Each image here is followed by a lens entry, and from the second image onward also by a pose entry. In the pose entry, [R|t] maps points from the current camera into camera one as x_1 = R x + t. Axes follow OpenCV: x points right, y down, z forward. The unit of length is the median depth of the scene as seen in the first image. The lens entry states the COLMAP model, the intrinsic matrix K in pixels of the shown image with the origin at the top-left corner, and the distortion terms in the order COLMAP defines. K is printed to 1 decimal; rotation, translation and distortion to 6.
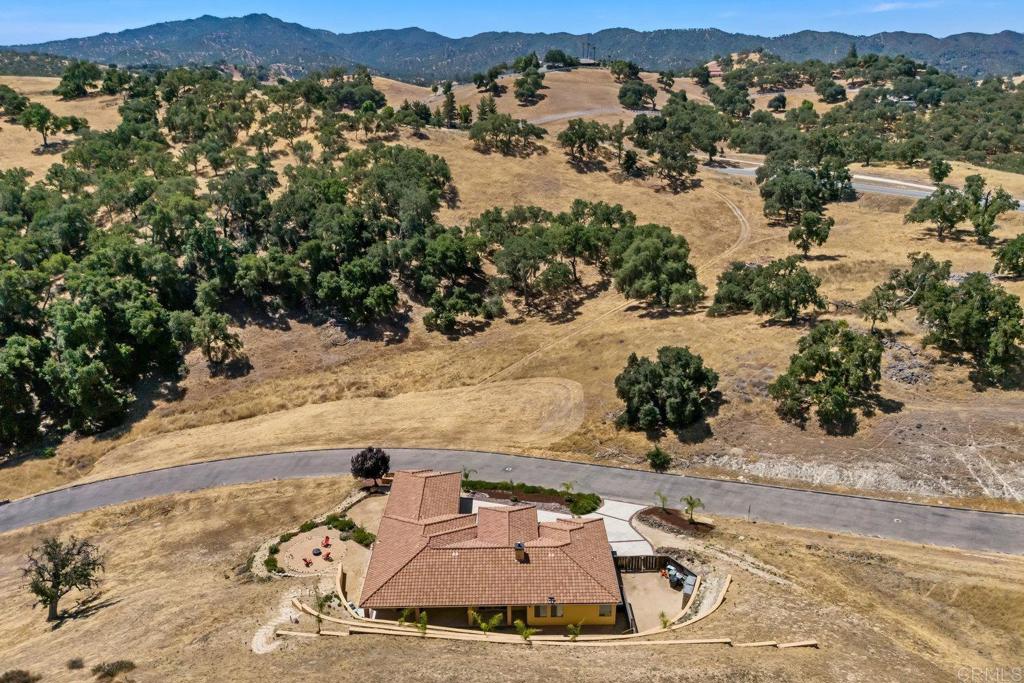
lens RADIAL K [[754.8, 0, 513.0], [0, 754.8, 343.5], [0, 0, 1]] dist [0.065517, -0.059123]
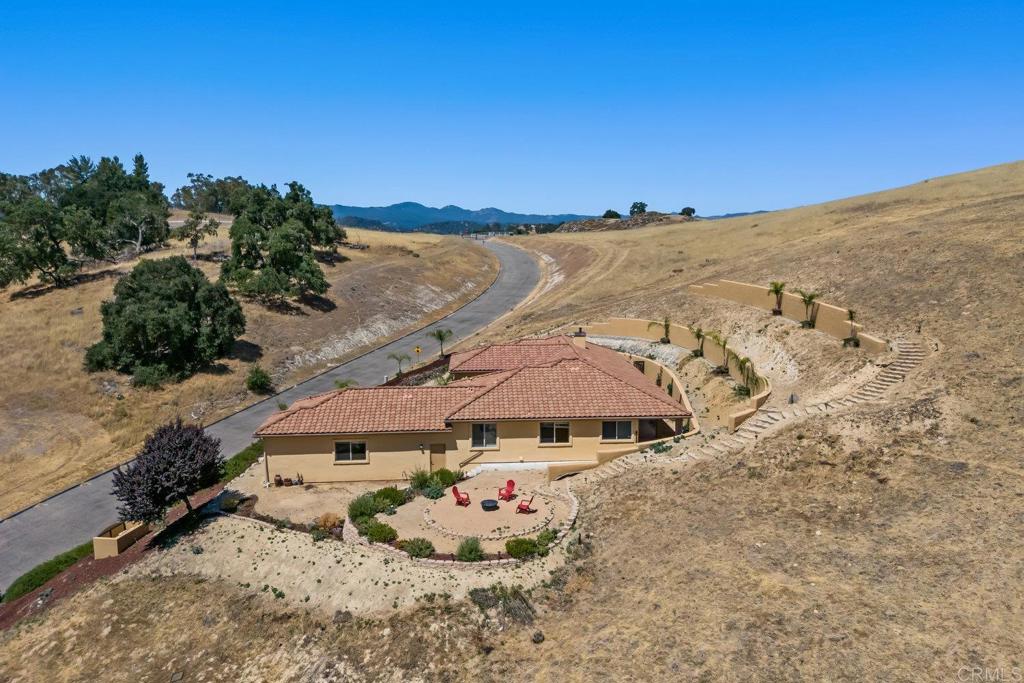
lens RADIAL K [[754.8, 0, 513.0], [0, 754.8, 343.5], [0, 0, 1]] dist [0.065517, -0.059123]
pose [[-0.045067, -0.142052, 0.988833, -0.536968], [0.352365, 0.923959, 0.148792, 0.090474], [-0.934777, 0.355136, 0.008414, 0.726113]]
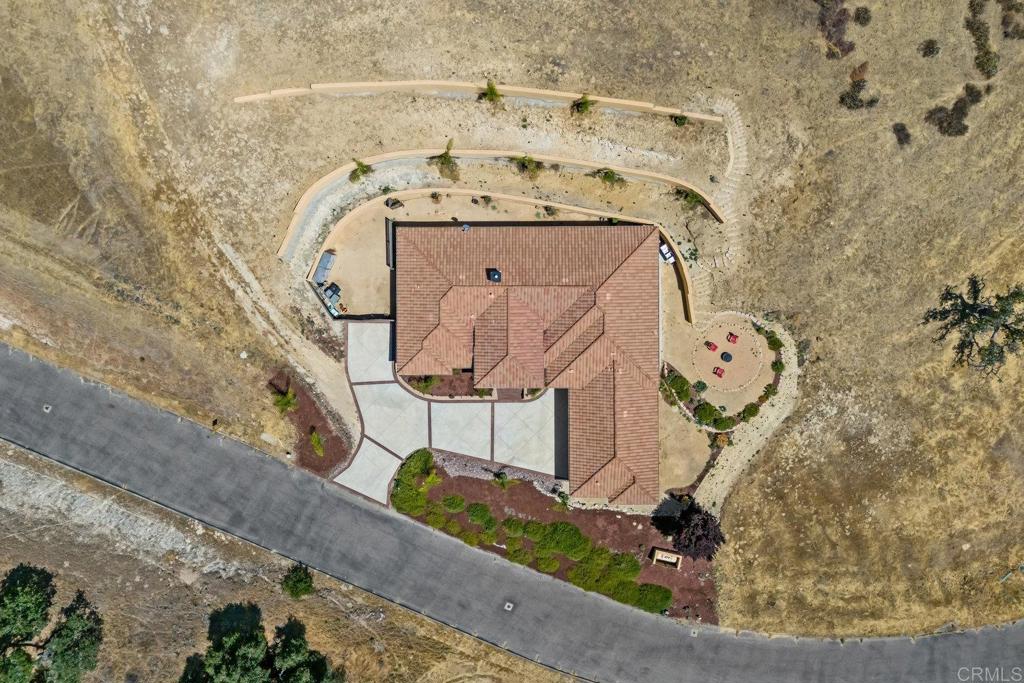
lens RADIAL K [[796.2, 0, 506.0], [0, 796.2, 297.9], [0, 0, 1]] dist [0.069838, -0.068919]
pose [[-0.999573, -0.009910, 0.027471, -0.020836], [0.029194, -0.363312, 0.931210, -0.438128], [0.000752, 0.931615, 0.363446, 0.459152]]
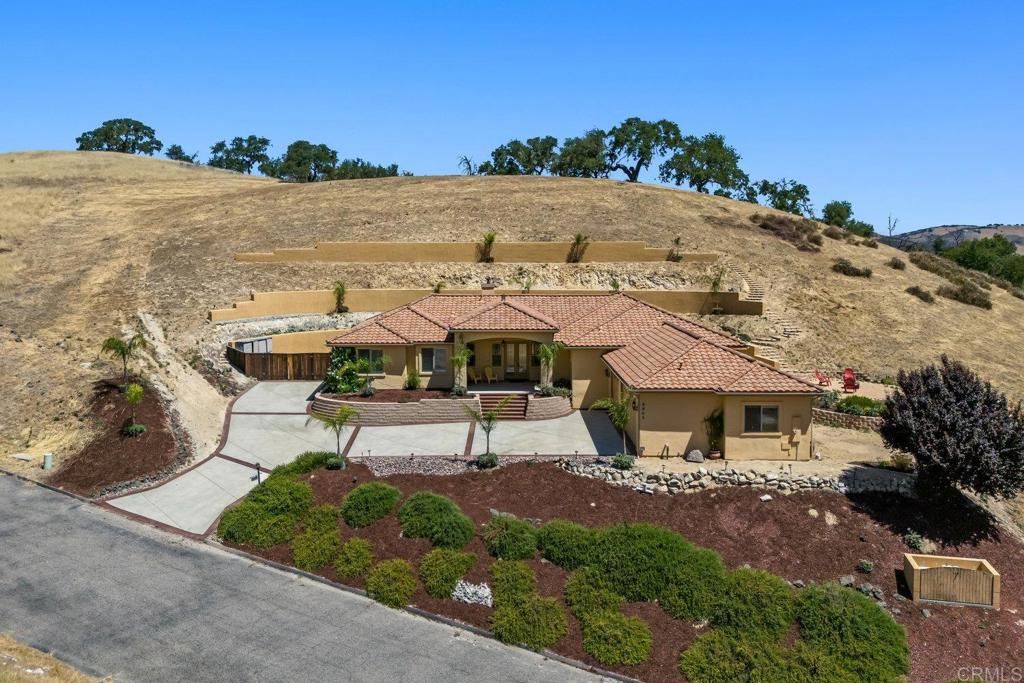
lens RADIAL K [[806.3, 0, 499.4], [0, 806.3, 301.6], [0, 0, 1]] dist [0.059317, -0.044590]
pose [[-0.999817, 0.008423, 0.017205, -0.010732], [0.014763, 0.911153, 0.411804, -0.022236], [-0.012207, 0.411982, -0.911110, 1.161651]]
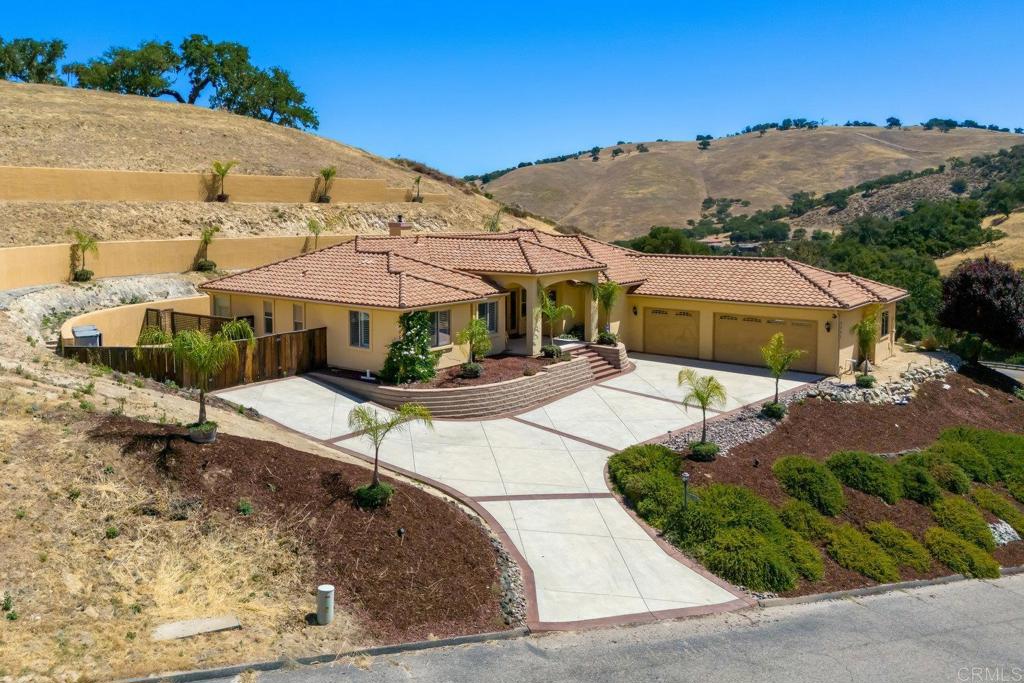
lens RADIAL K [[830.2, 0, 462.1], [0, 830.2, 274.3], [0, 0, 1]] dist [0.070742, -0.064500]
pose [[-0.644454, 0.068778, -0.761544, 0.300594], [-0.258501, 0.917710, 0.301637, 0.073552], [0.719623, 0.391251, -0.573643, 0.950243]]
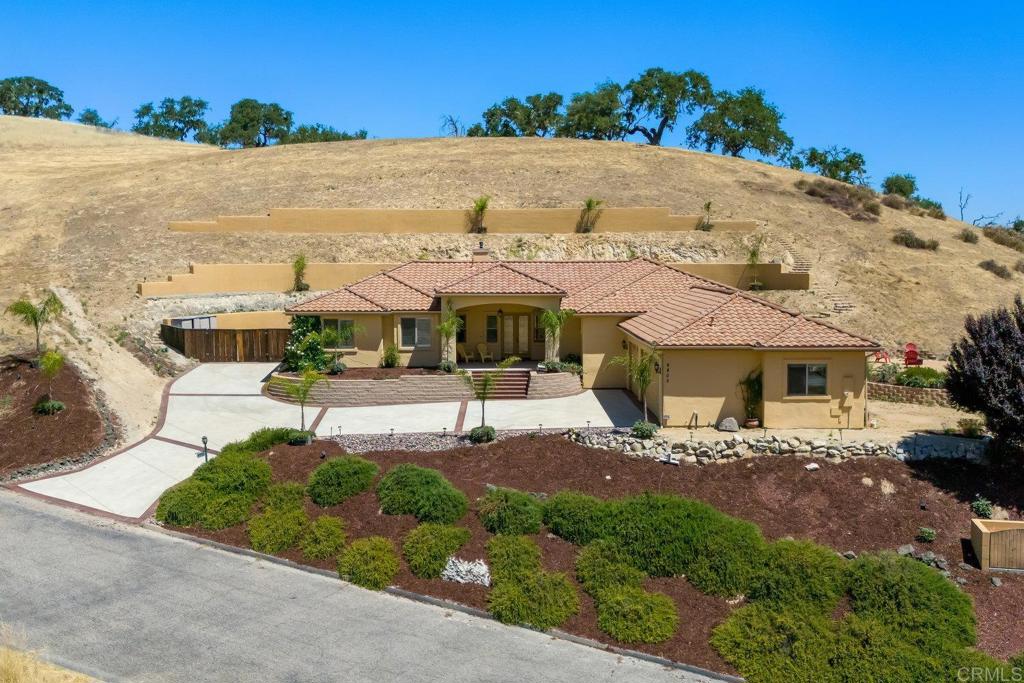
lens RADIAL K [[990.0, 0, 521.8], [0, 990.0, 321.9], [0, 0, 1]] dist [0.069996, -0.073039]
pose [[-0.999846, 0.010852, -0.013806, -0.008732], [0.004180, 0.910680, 0.413091, -0.000972], [0.017056, 0.412970, -0.910585, 1.180807]]
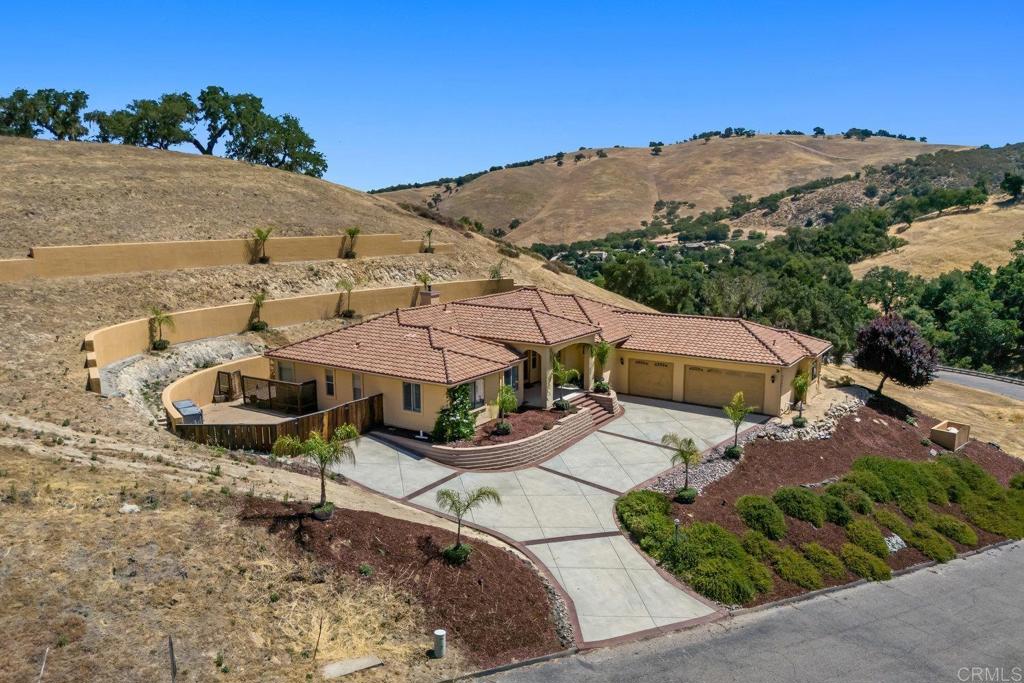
lens RADIAL K [[754.8, 0, 513.0], [0, 754.8, 343.5], [0, 0, 1]] dist [0.065517, -0.059123]
pose [[-0.565464, 0.156321, -0.809823, 0.343842], [-0.278039, 0.888271, 0.365606, 0.032440], [0.776495, 0.431900, -0.458822, 0.938697]]
